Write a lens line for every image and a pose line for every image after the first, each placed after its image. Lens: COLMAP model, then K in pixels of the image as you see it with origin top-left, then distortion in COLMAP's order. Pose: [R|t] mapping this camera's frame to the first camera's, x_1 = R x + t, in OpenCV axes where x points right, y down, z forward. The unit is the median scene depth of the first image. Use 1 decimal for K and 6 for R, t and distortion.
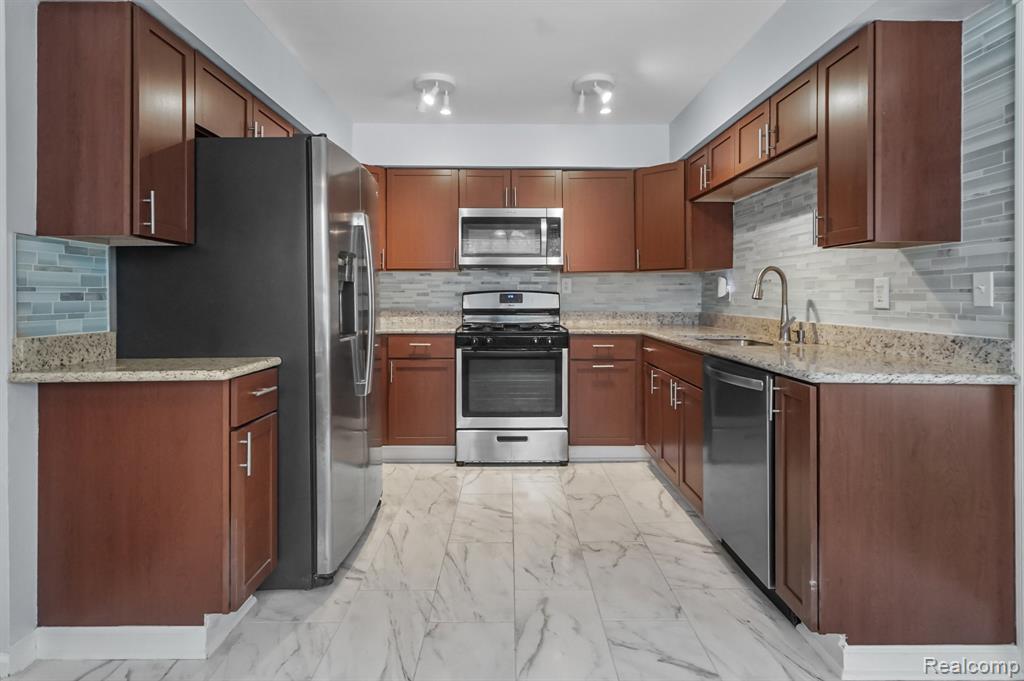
lens RADIAL K [[522.8, 0, 517.7], [0, 522.8, 292.9], [0, 0, 1]] dist [0.007264, -0.000239]
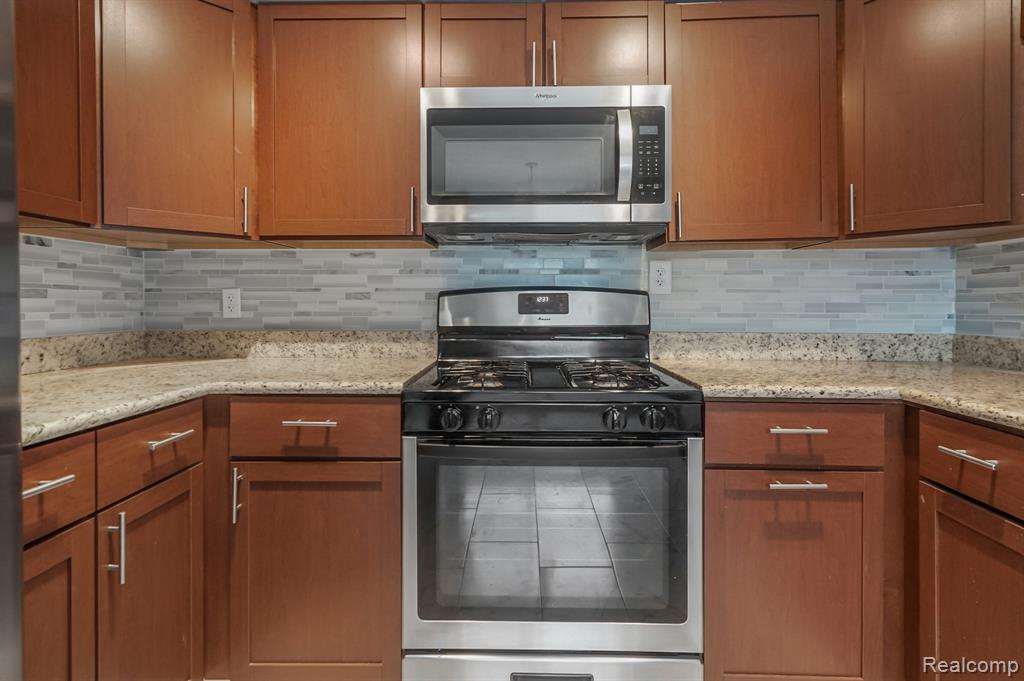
lens RADIAL K [[522.8, 0, 511.1], [0, 522.8, 298.9], [0, 0, 1]] dist [0.007264, -0.000239]
pose [[0.998762, -0.001132, -0.049741, -0.022474], [0.000834, 0.999982, -0.006019, 0.011239], [0.049747, 0.005970, 0.998744, 0.680611]]
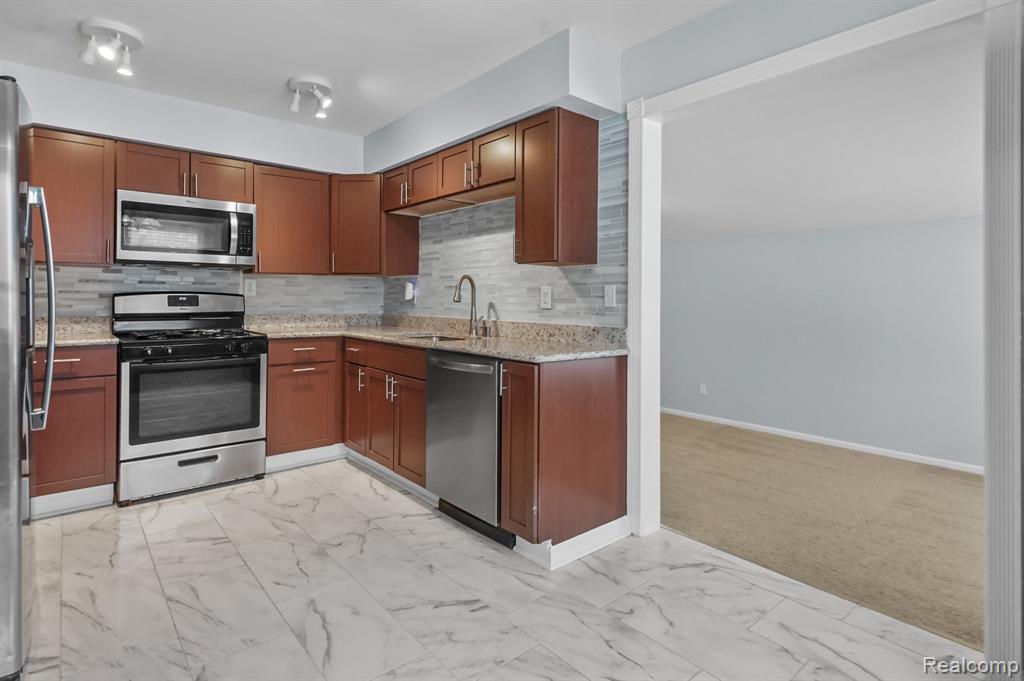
lens RADIAL K [[522.8, 0, 503.5], [0, 522.8, 295.3], [0, 0, 1]] dist [0.007264, -0.000239]
pose [[0.779532, 0.008229, 0.626308, -0.179705], [-0.008266, 0.999962, -0.002850, -0.000732], [-0.626307, -0.002956, 0.779571, -0.007805]]
